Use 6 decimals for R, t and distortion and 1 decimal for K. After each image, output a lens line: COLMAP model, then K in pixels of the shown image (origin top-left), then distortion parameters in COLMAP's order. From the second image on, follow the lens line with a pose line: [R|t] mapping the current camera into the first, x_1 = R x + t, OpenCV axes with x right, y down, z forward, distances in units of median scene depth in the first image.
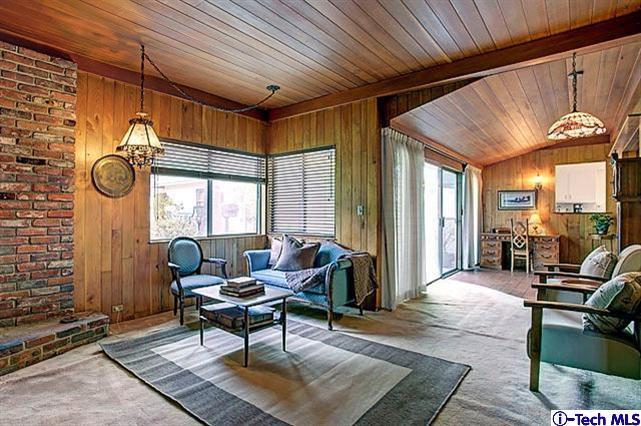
lens RADIAL K [[315.5, 0, 320.5], [0, 315.5, 213.0], [0, 0, 1]] dist [-0.057110, 0.019905]
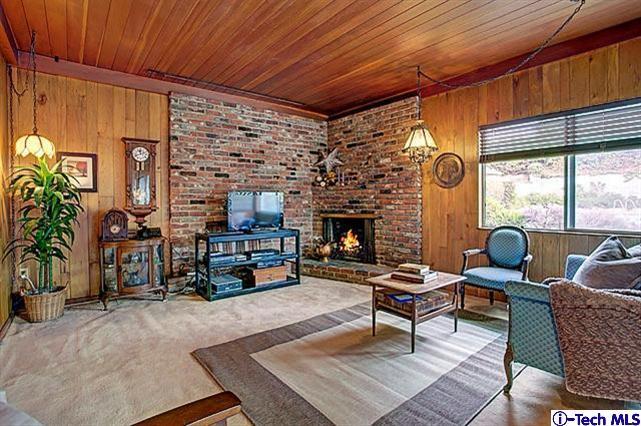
lens RADIAL K [[315.5, 0, 320.5], [0, 315.5, 213.0], [0, 0, 1]] dist [-0.057110, 0.019905]
pose [[-0.171008, 0.033717, -0.984693, 0.754058], [0.007786, 0.999429, 0.032869, 0.004718], [0.985239, -0.002046, -0.171173, 0.837996]]
